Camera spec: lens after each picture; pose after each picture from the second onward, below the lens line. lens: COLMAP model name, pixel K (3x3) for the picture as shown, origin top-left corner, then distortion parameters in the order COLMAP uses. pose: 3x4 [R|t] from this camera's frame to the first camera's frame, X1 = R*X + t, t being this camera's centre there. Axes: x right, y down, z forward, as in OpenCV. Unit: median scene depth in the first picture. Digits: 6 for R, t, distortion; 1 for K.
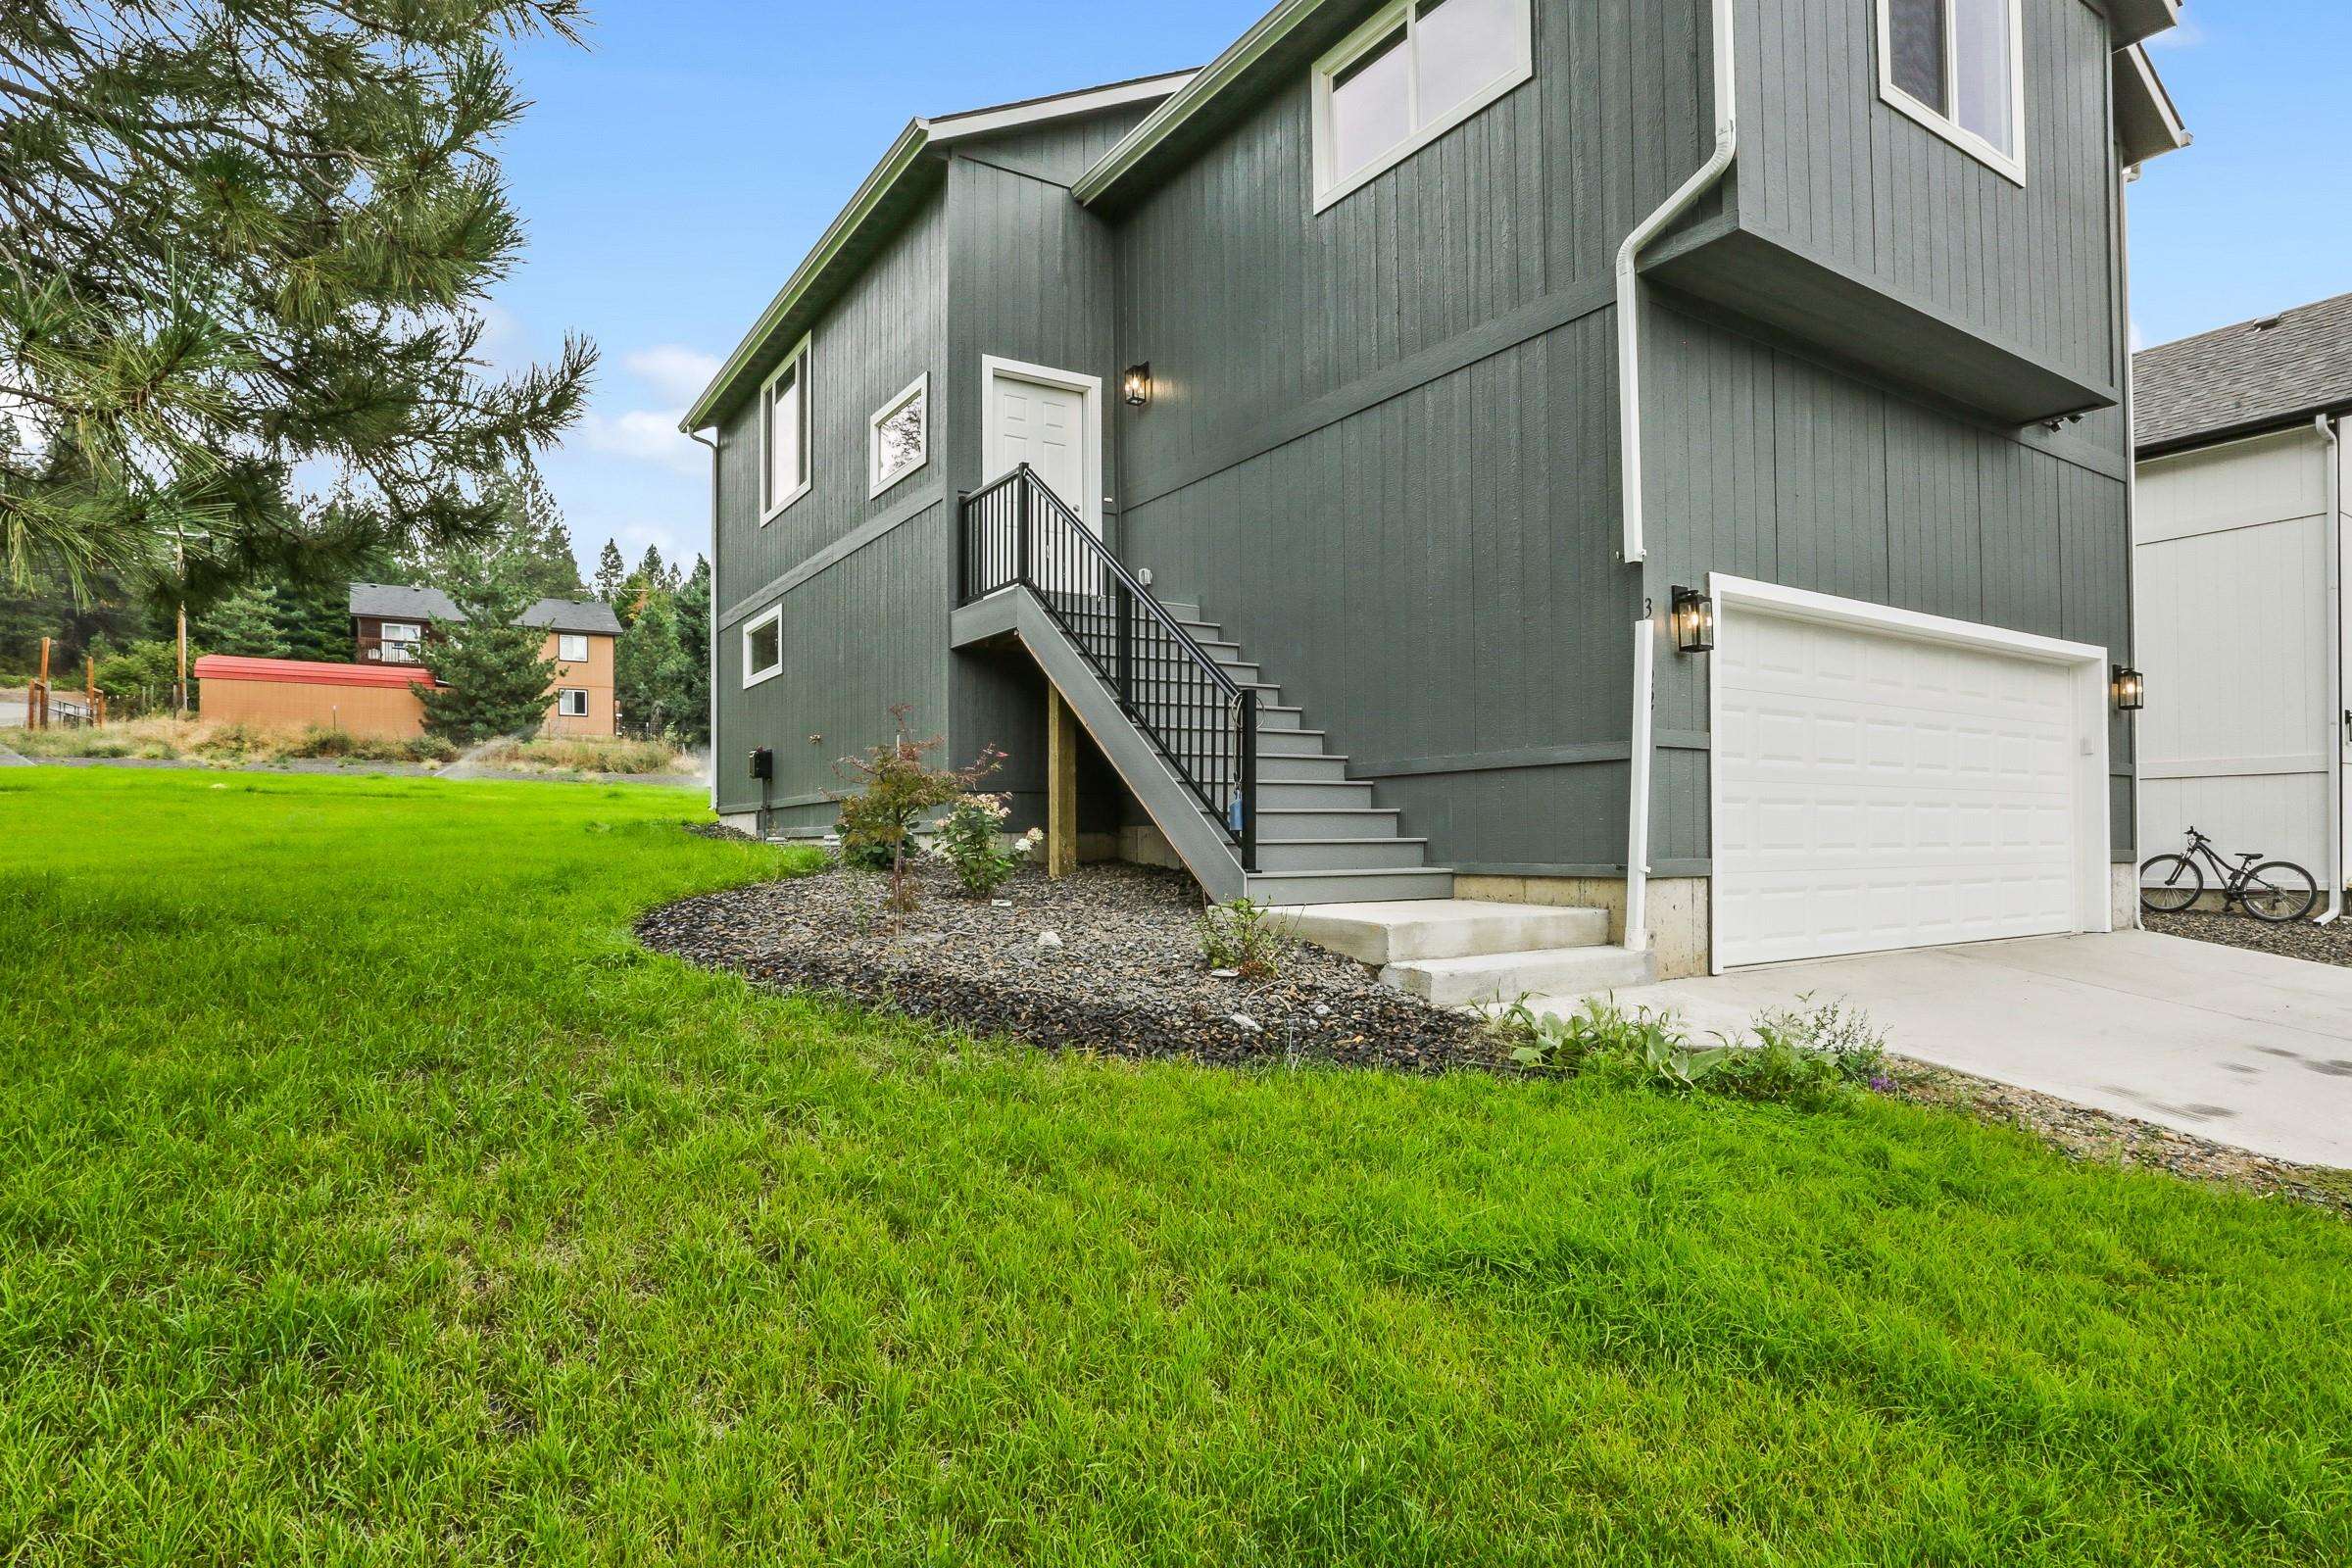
lens RADIAL K [[1266.8, 0, 1194.2], [0, 1266.8, 832.1], [0, 0, 1]] dist [-0.031179, 0.003435]
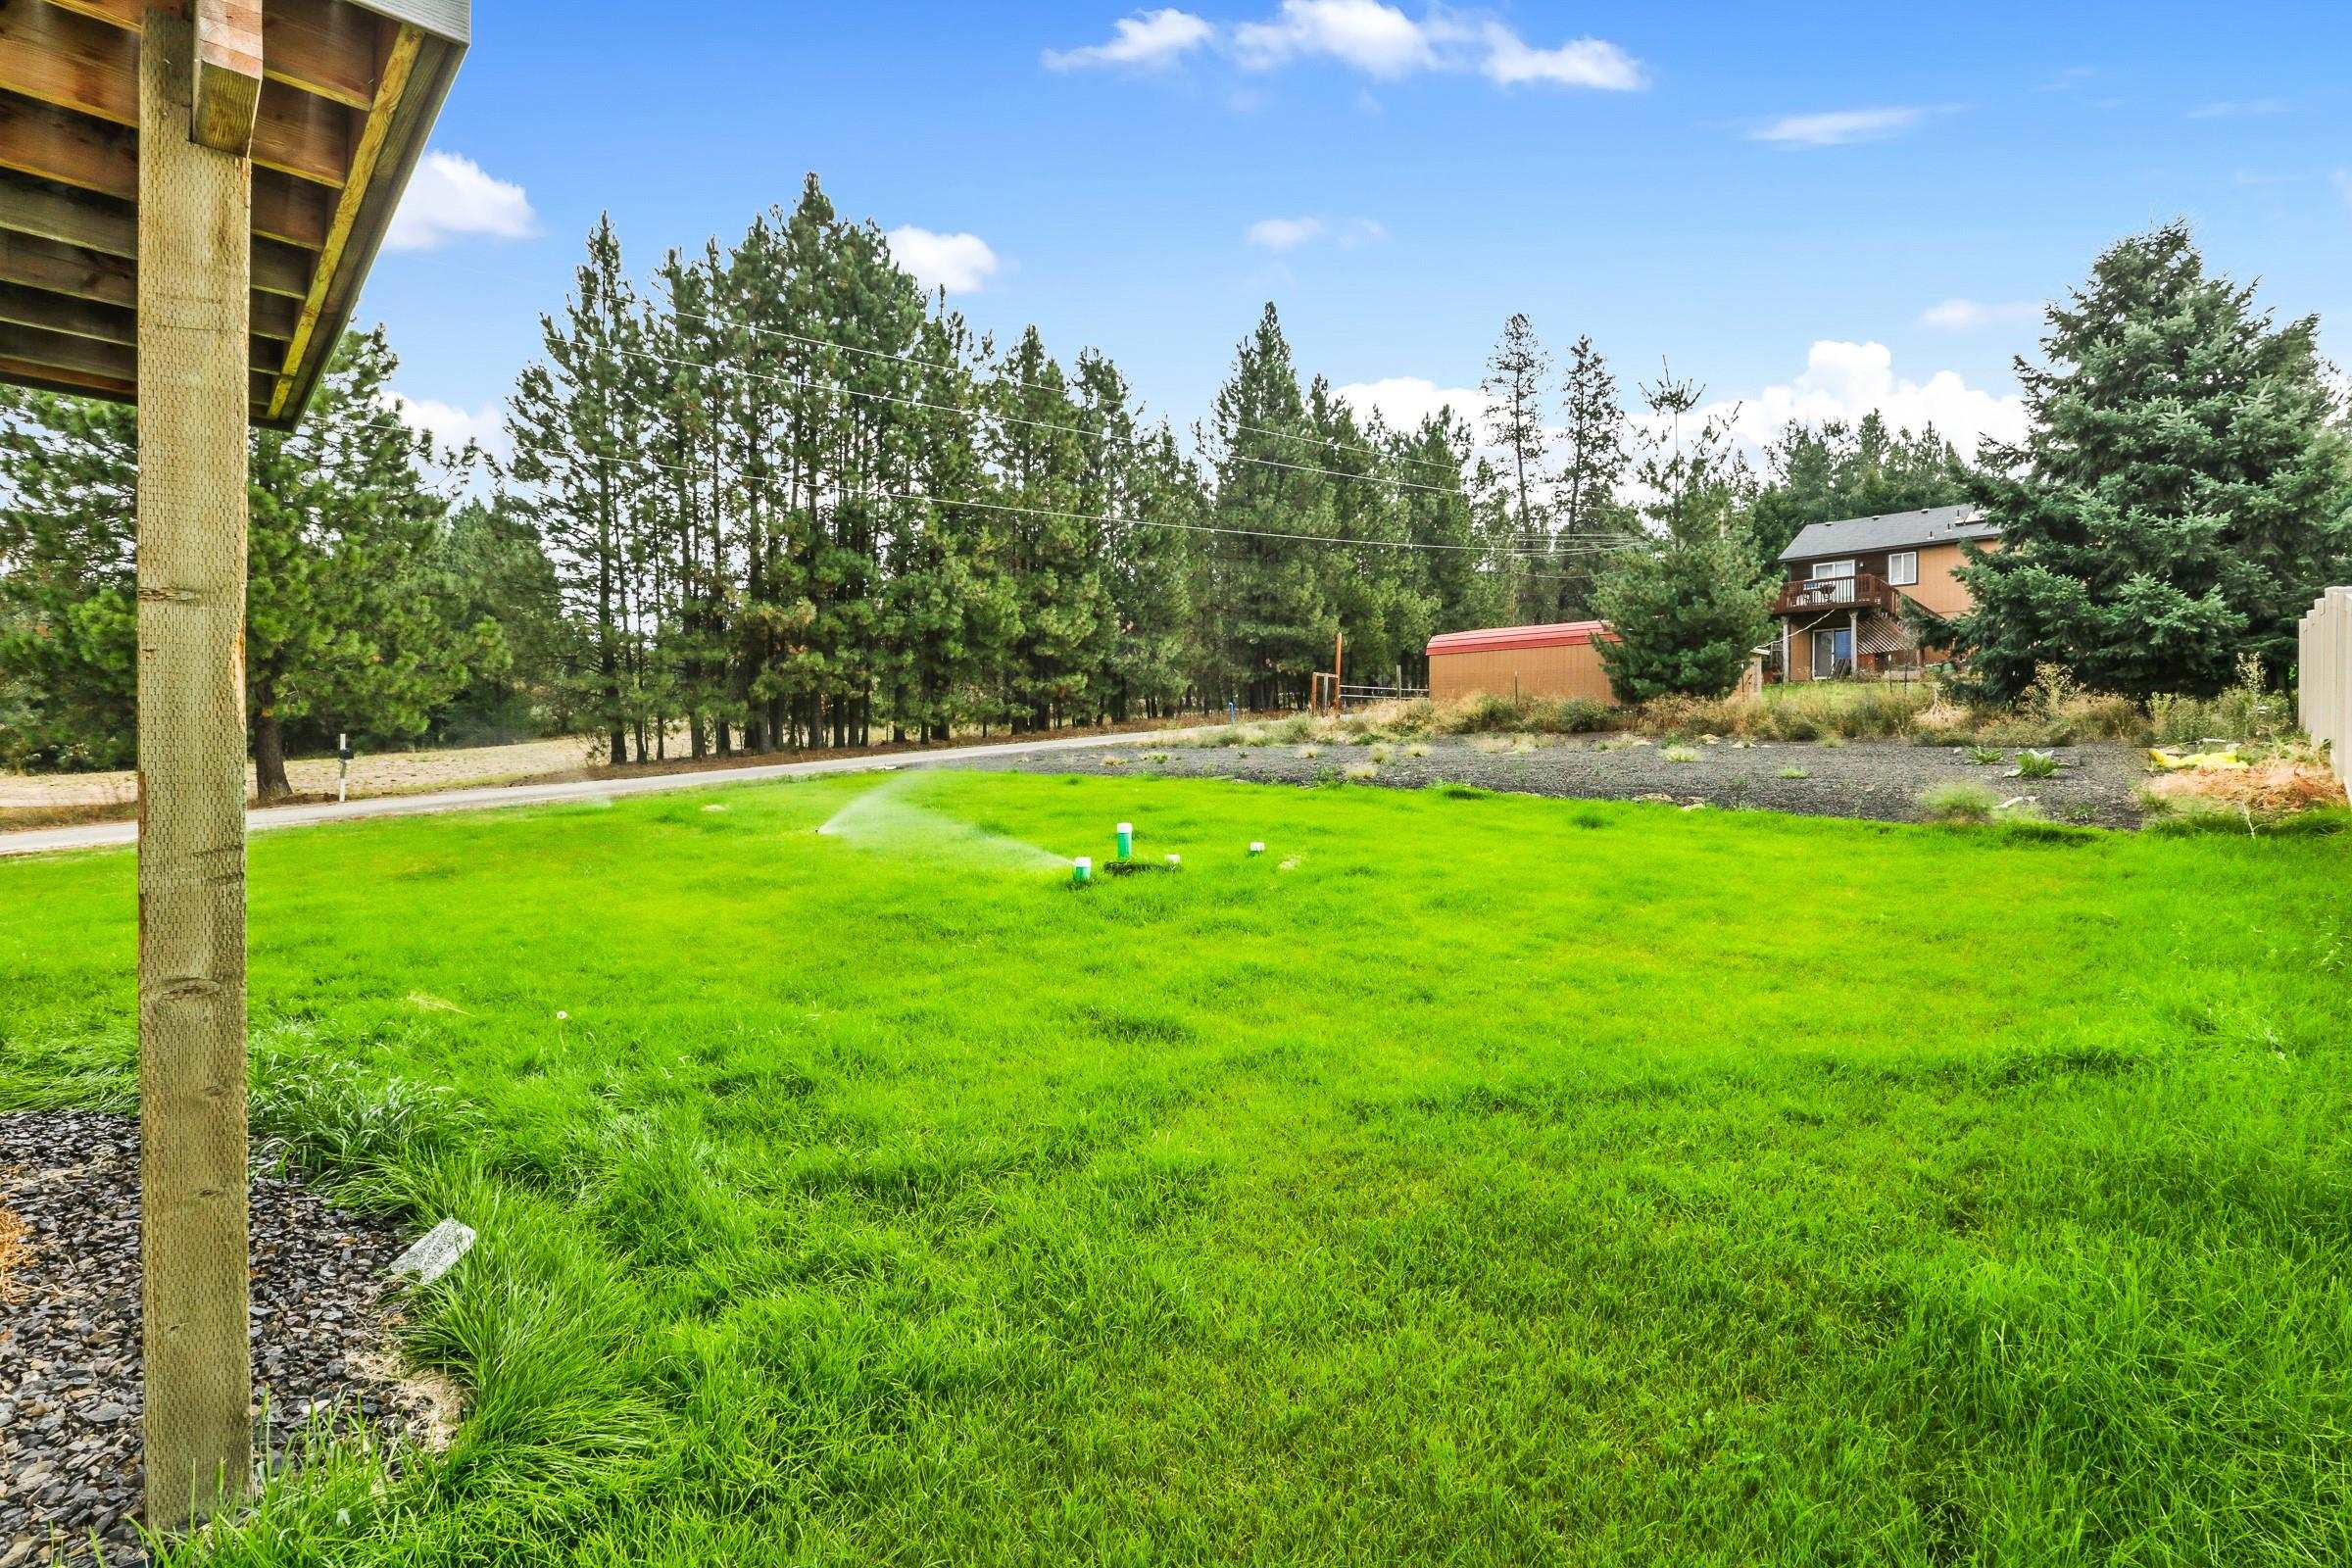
lens RADIAL K [[1075.7, 0, 1171.6], [0, 1075.7, 782.7], [0, 0, 1]] dist [-0.036819, 0.012332]
pose [[0.174273, 0.016161, -0.984565, 0.097559], [-0.001519, 0.999869, 0.016143, -0.118753], [0.984696, -0.001318, 0.174274, 2.137395]]
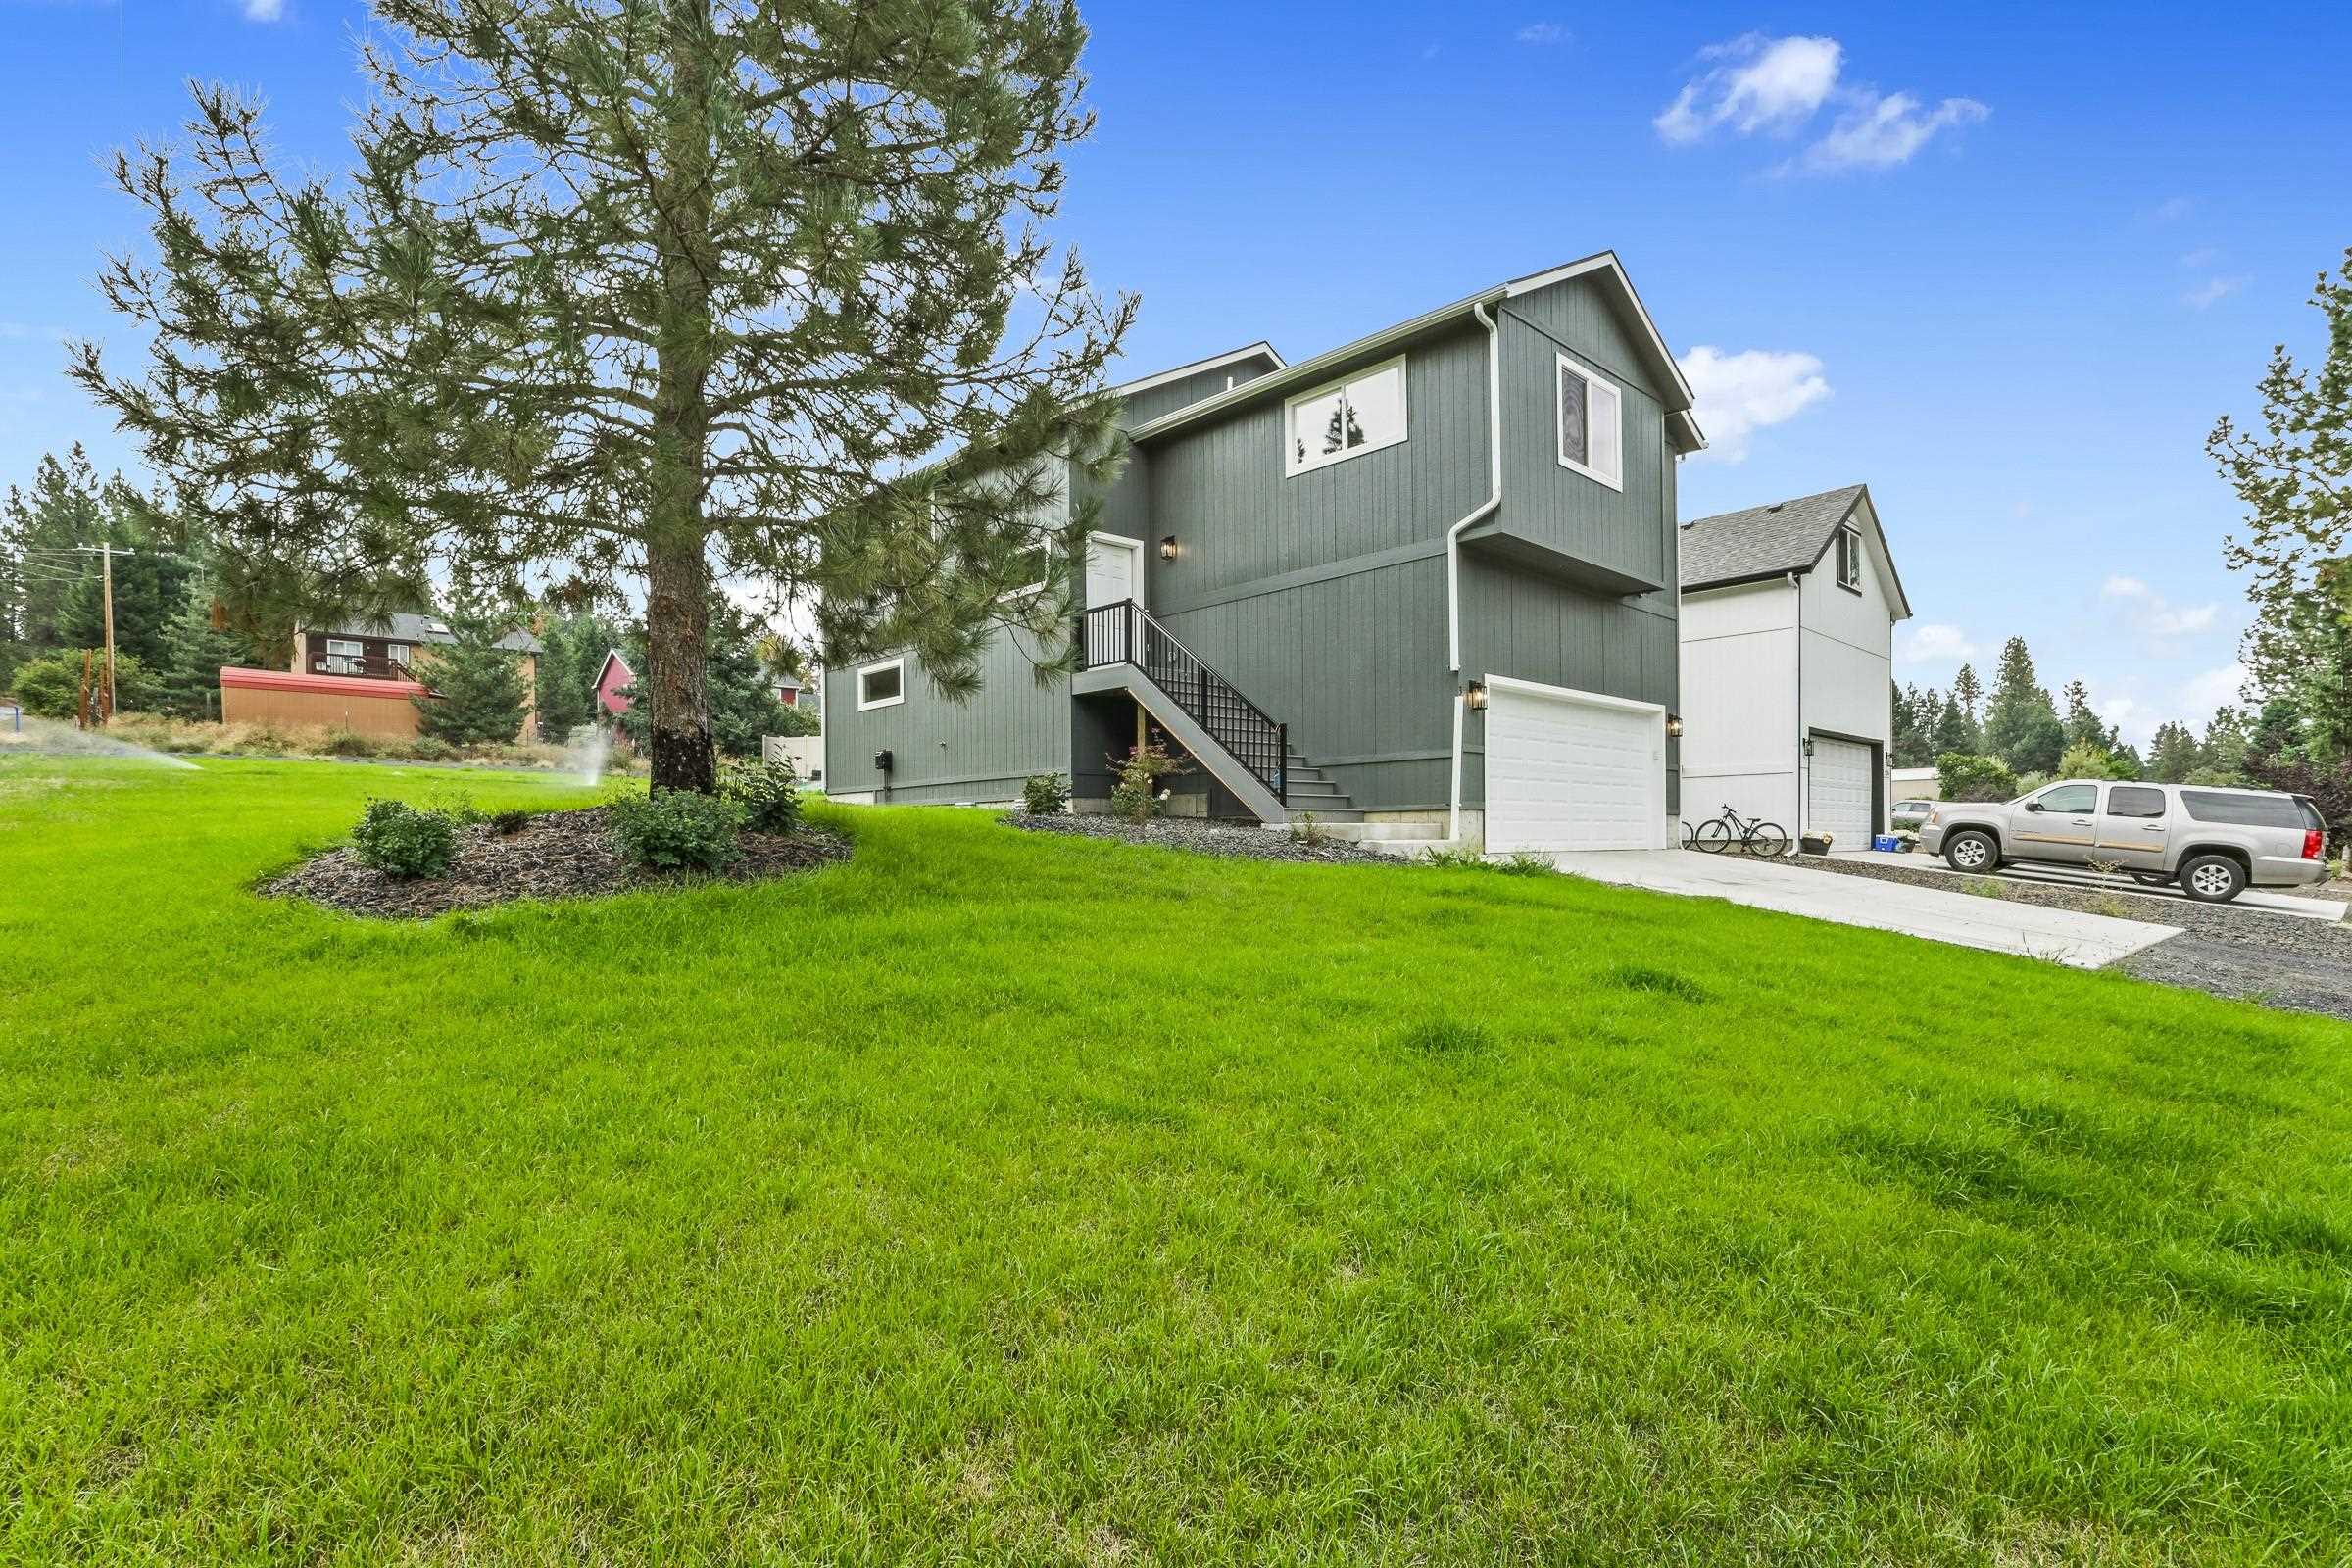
lens RADIAL K [[1119.1, 0, 1158.9], [0, 1119.1, 838.2], [0, 0, 1]] dist [-0.018545, 0.000414]
pose [[0.987389, -0.001339, 0.158304, -0.311090], [0.000658, 0.999990, 0.004355, 0.049524], [-0.158309, -0.004196, 0.987381, -0.566451]]
